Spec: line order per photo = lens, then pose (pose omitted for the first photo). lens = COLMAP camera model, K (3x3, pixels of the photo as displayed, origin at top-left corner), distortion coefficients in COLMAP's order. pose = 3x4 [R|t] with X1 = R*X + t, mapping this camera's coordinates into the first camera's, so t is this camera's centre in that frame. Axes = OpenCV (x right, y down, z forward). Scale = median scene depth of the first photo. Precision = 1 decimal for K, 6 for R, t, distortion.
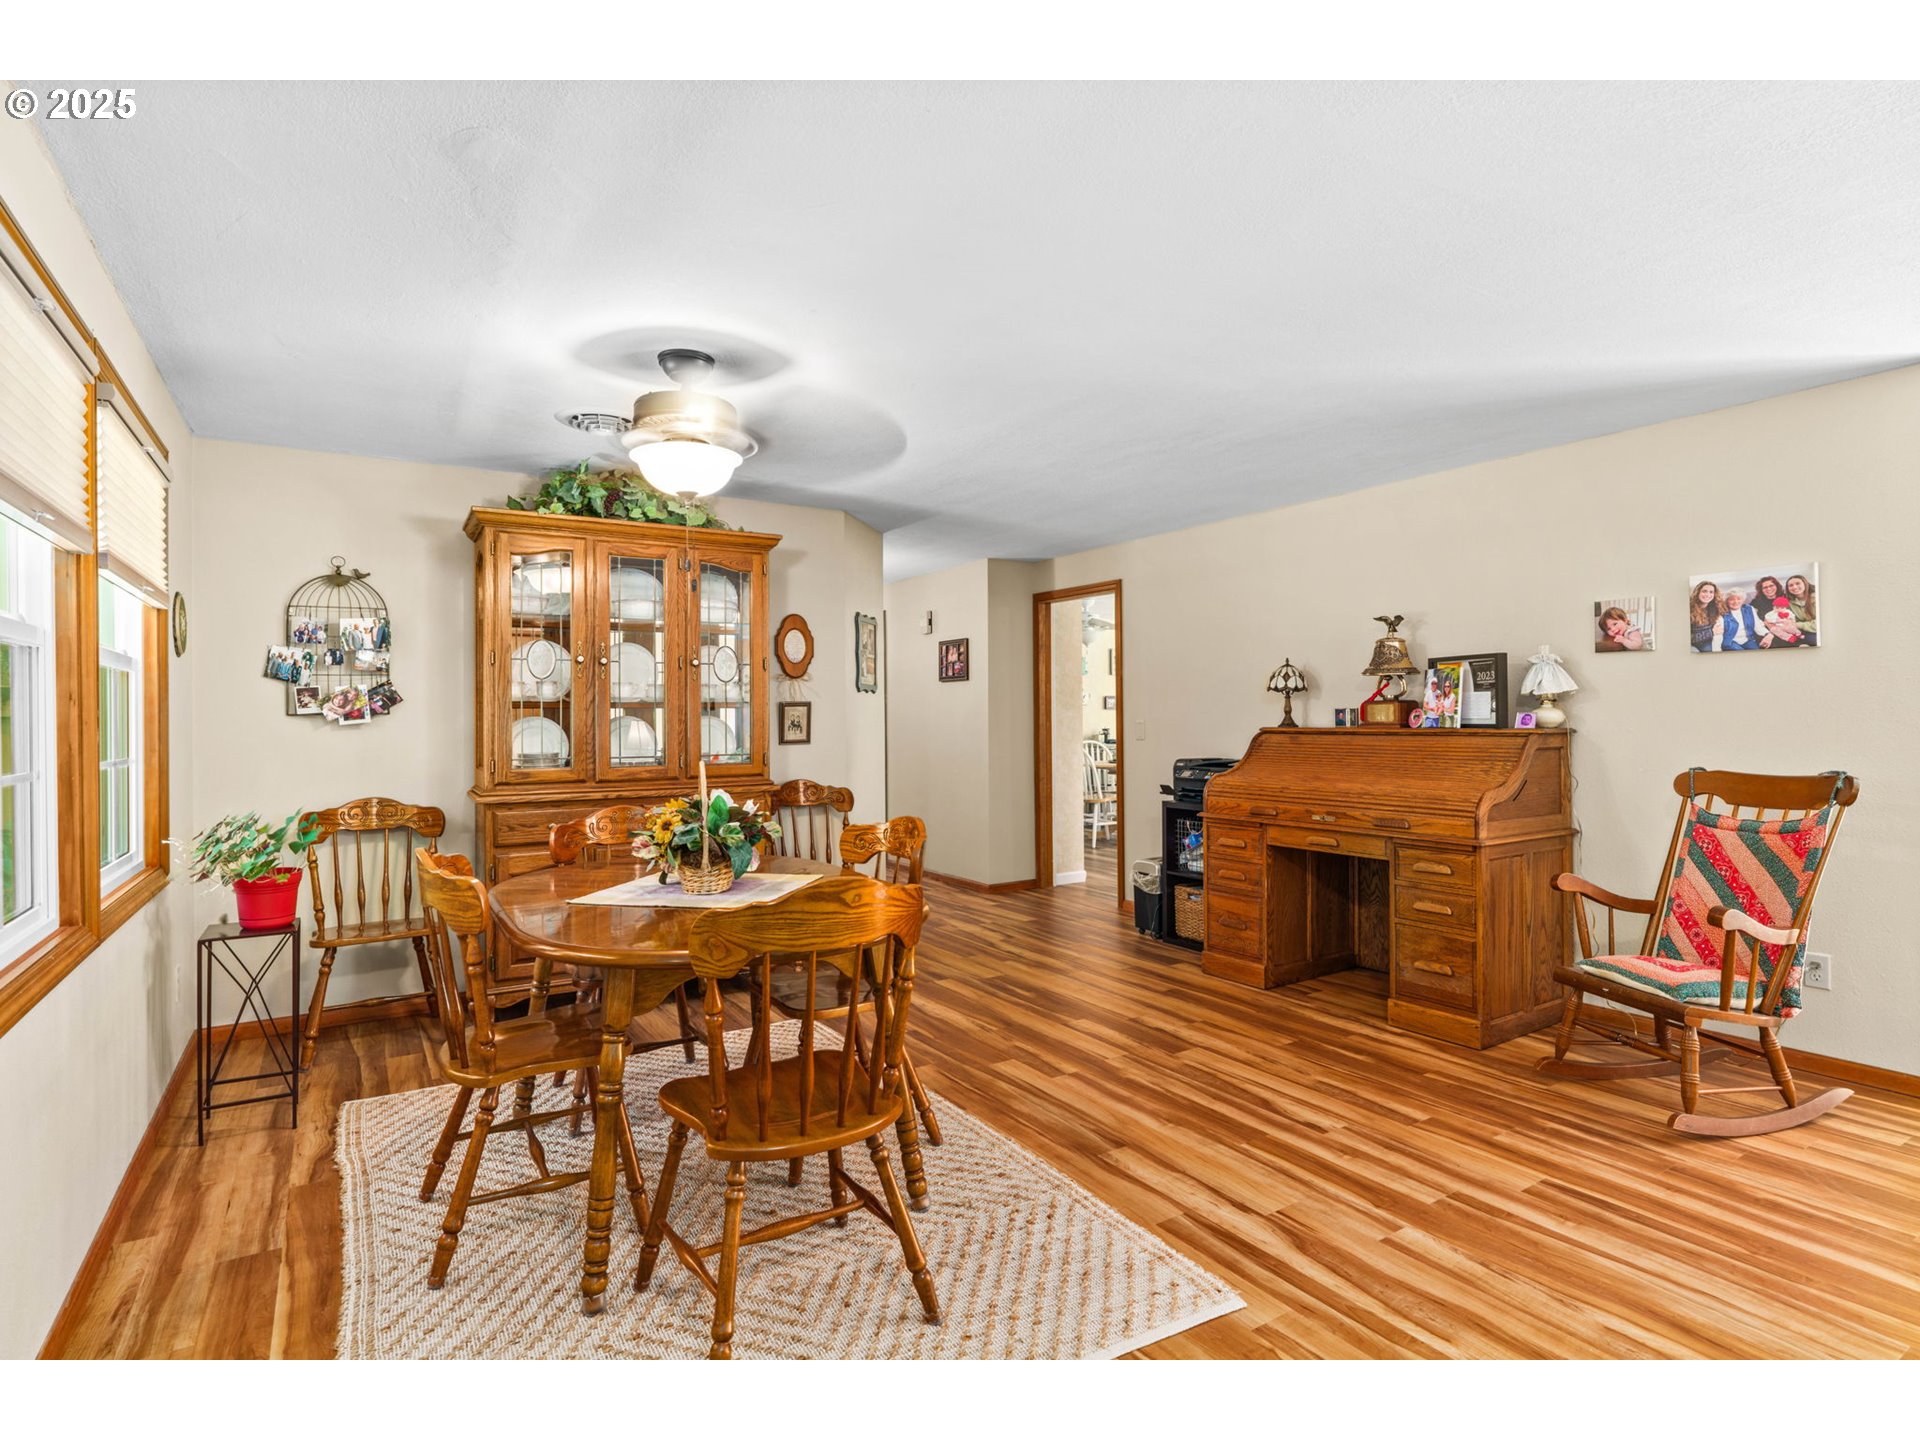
lens RADIAL K [[961.4, 0, 962.1], [0, 961.4, 713.2], [0, 0, 1]] dist [-0.008330, -0.000479]
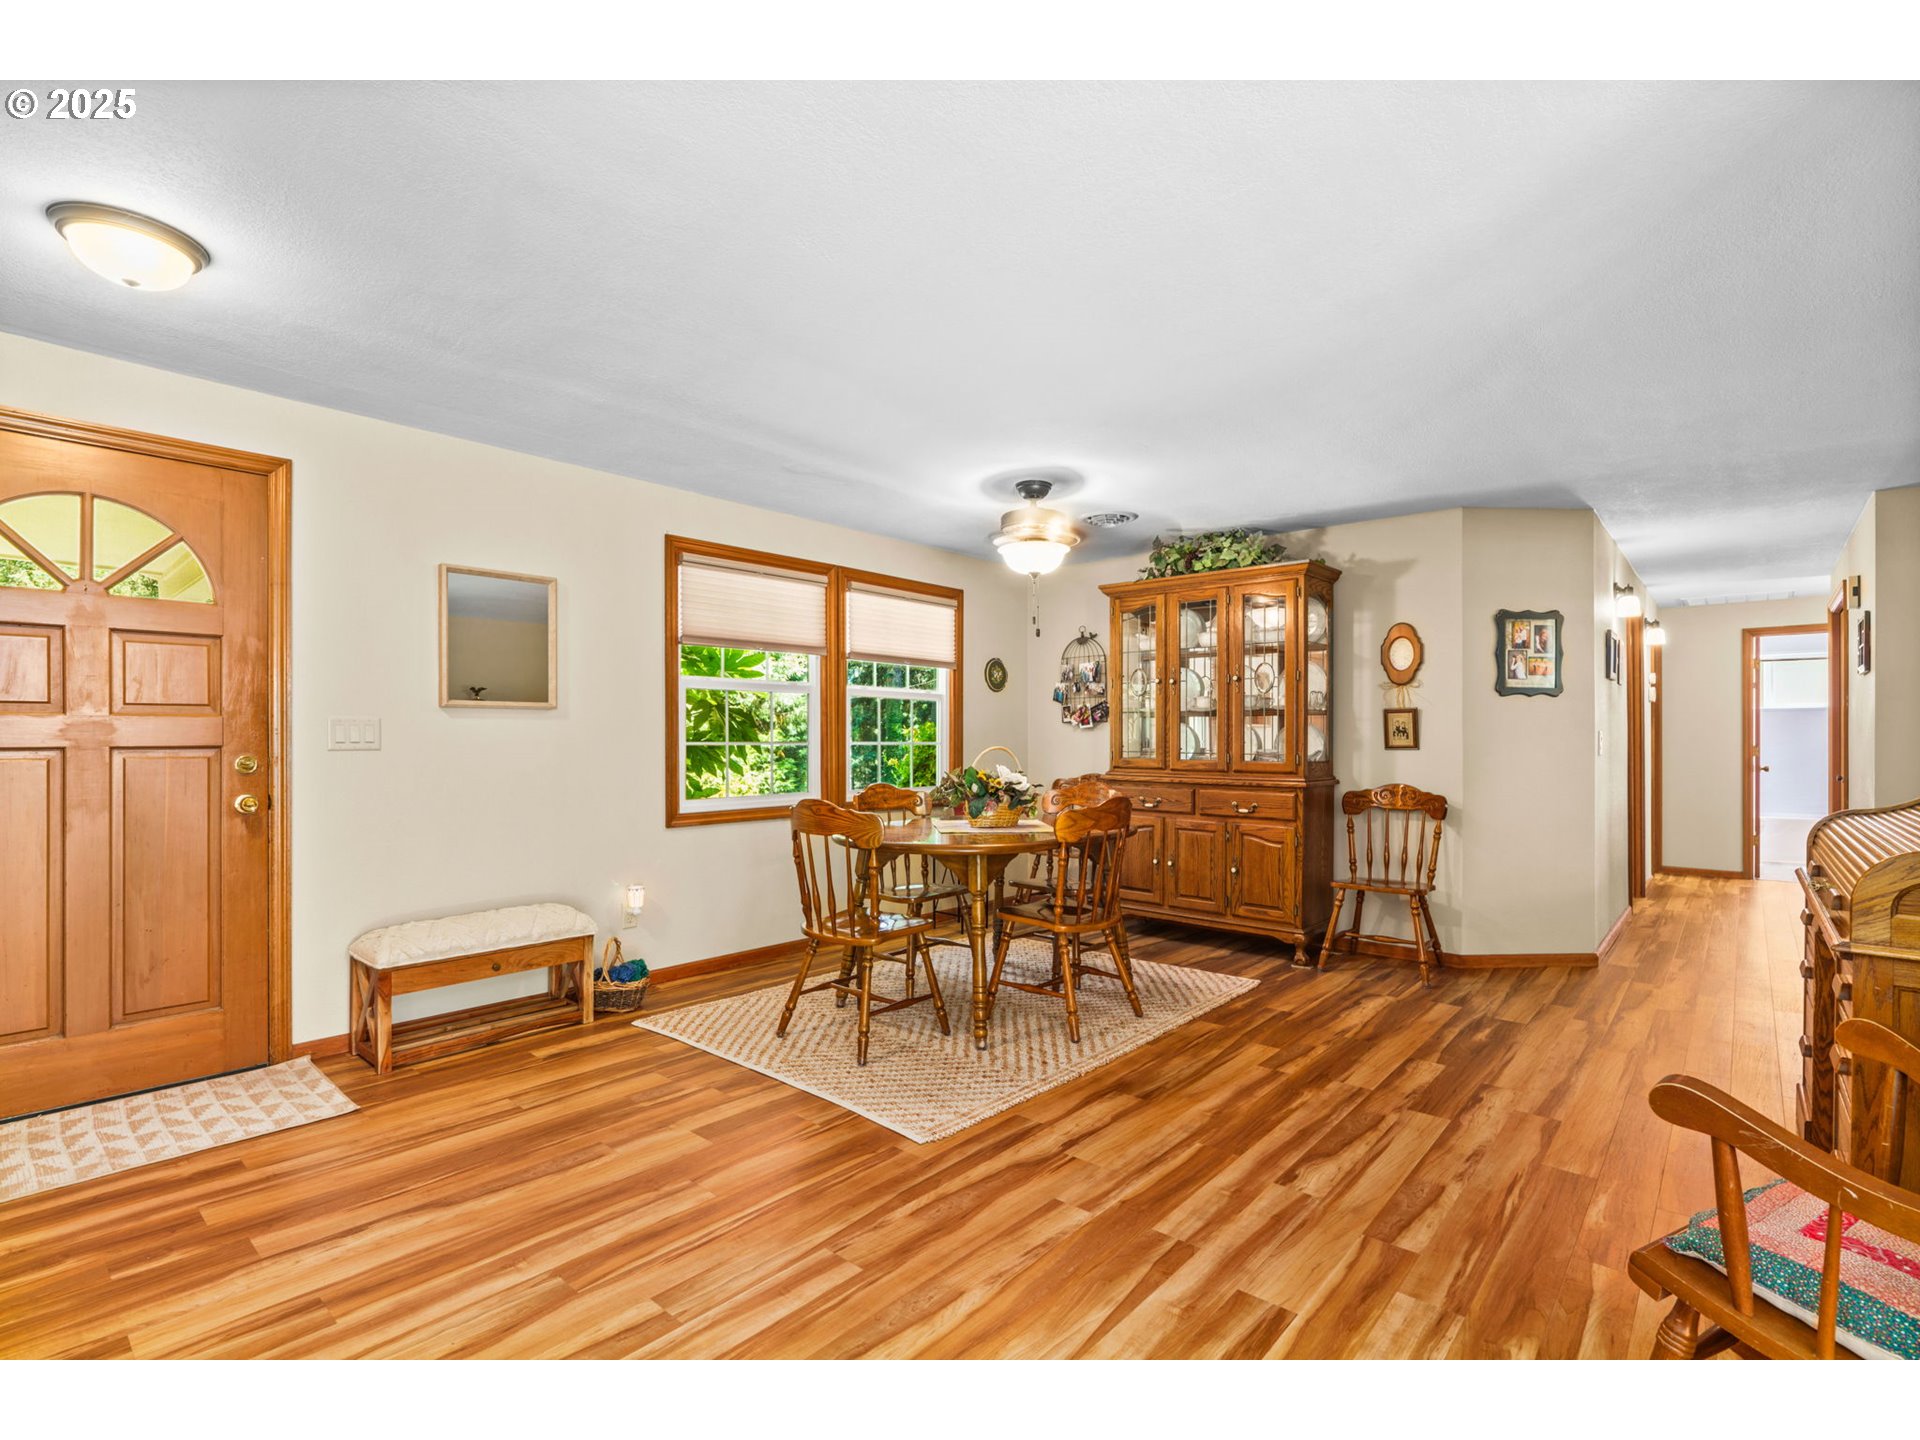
lens RADIAL K [[915.1, 0, 967.1], [0, 915.1, 745.0], [0, 0, 1]] dist [-0.023484, -0.000135]
pose [[0.283819, 0.015610, -0.958751, 0.816963], [-0.002126, 0.999875, 0.015651, 0.016948], [0.958876, -0.002404, 0.283817, 0.367559]]
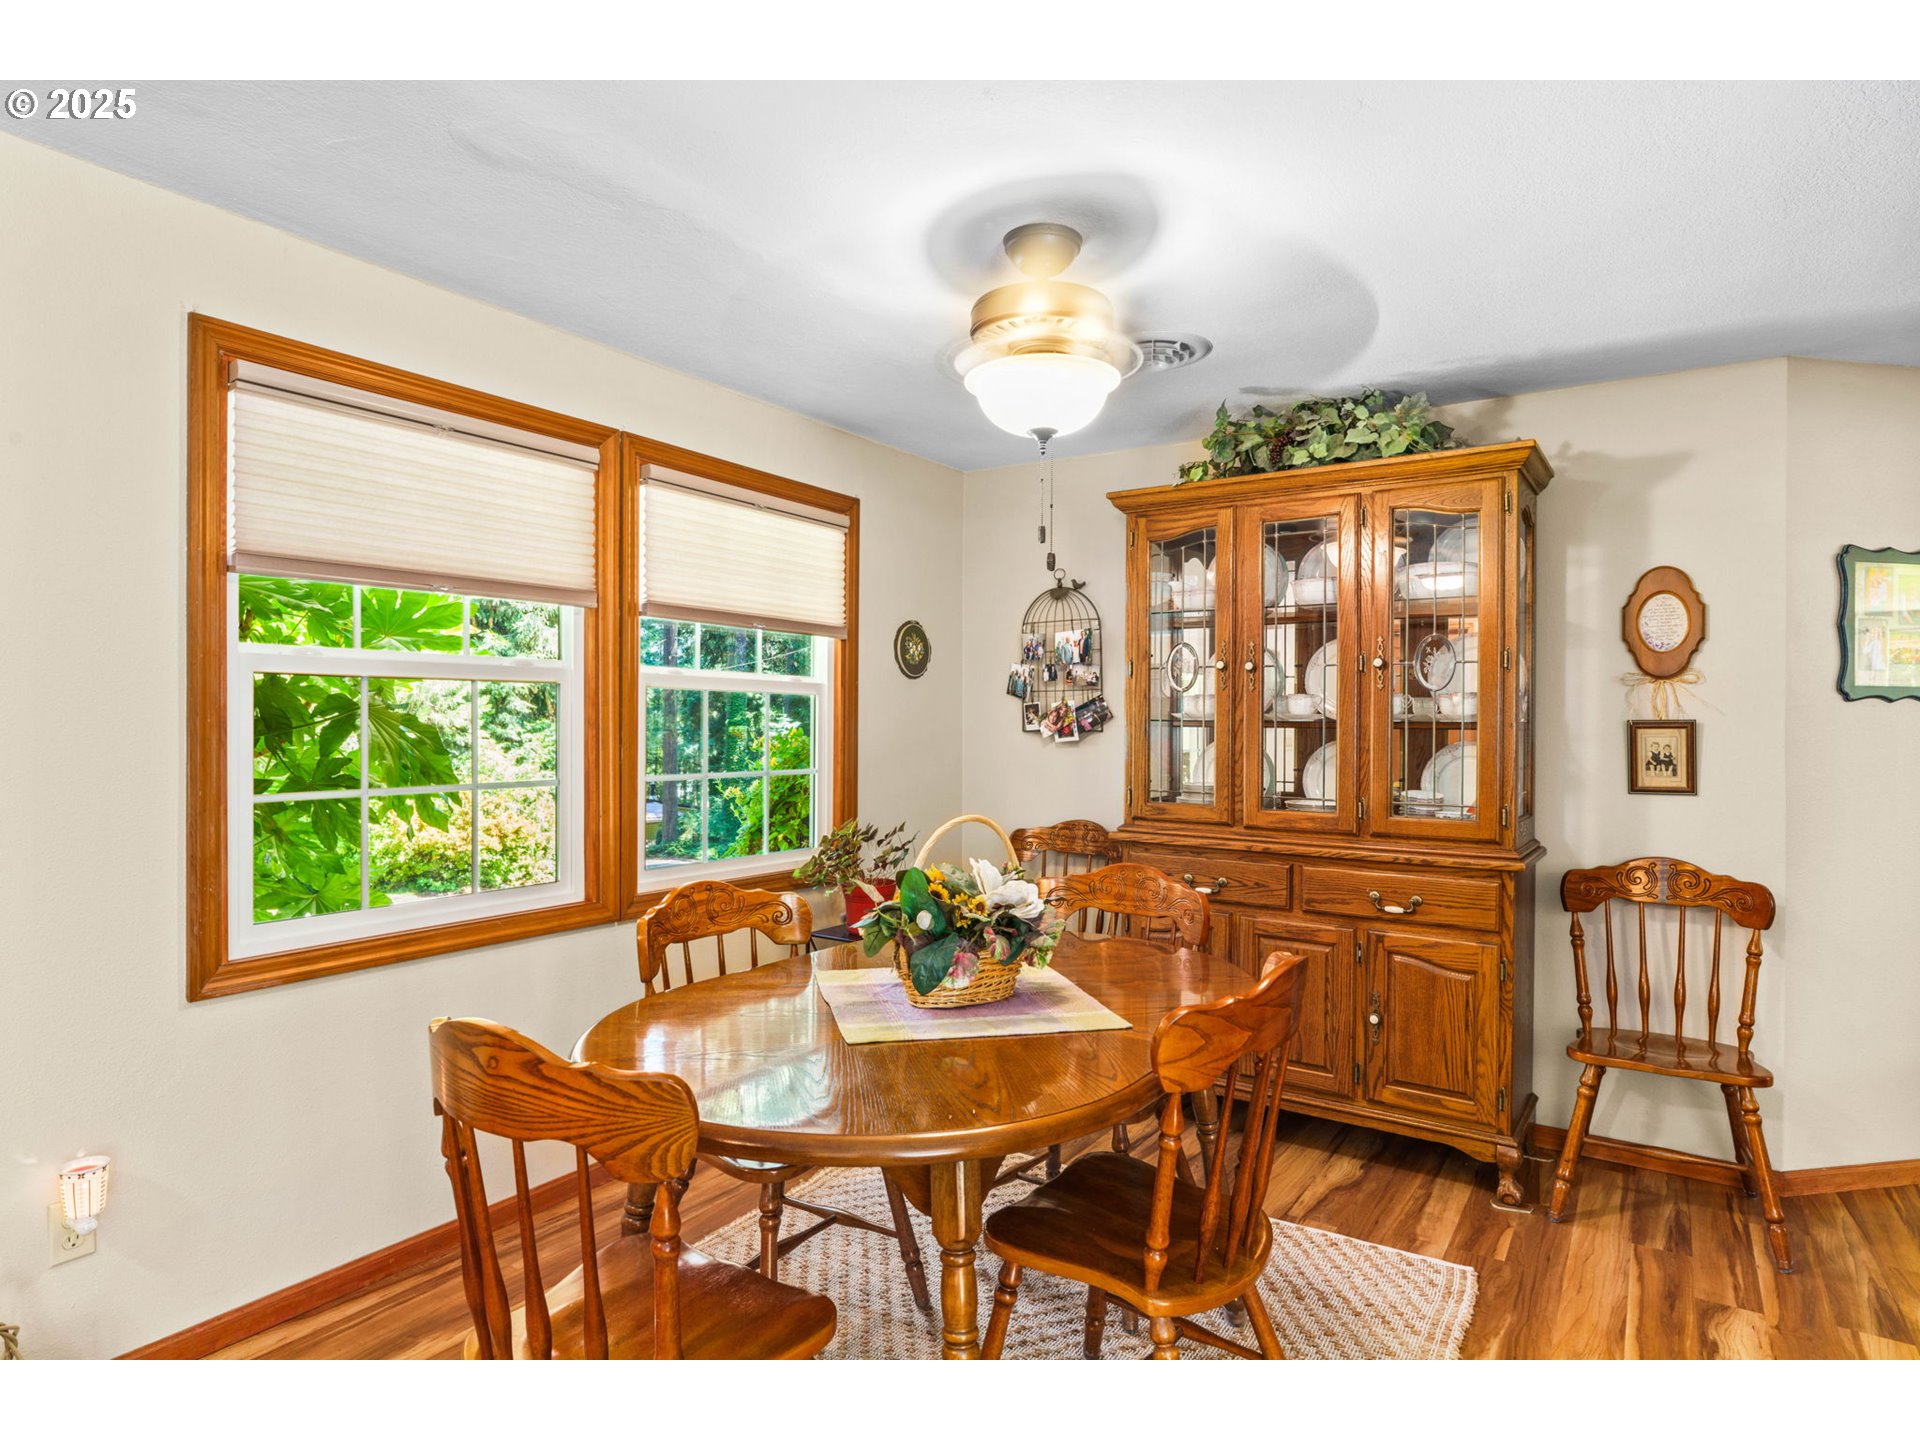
lens RADIAL K [[1070.9, 0, 957.7], [0, 1070.9, 730.0], [0, 0, 1]] dist [-0.009008, -0.000999]
pose [[0.399707, 0.017700, -0.916472, 0.311252], [-0.007758, 0.999843, 0.015927, -0.016880], [0.916610, 0.000744, 0.399782, 0.477283]]
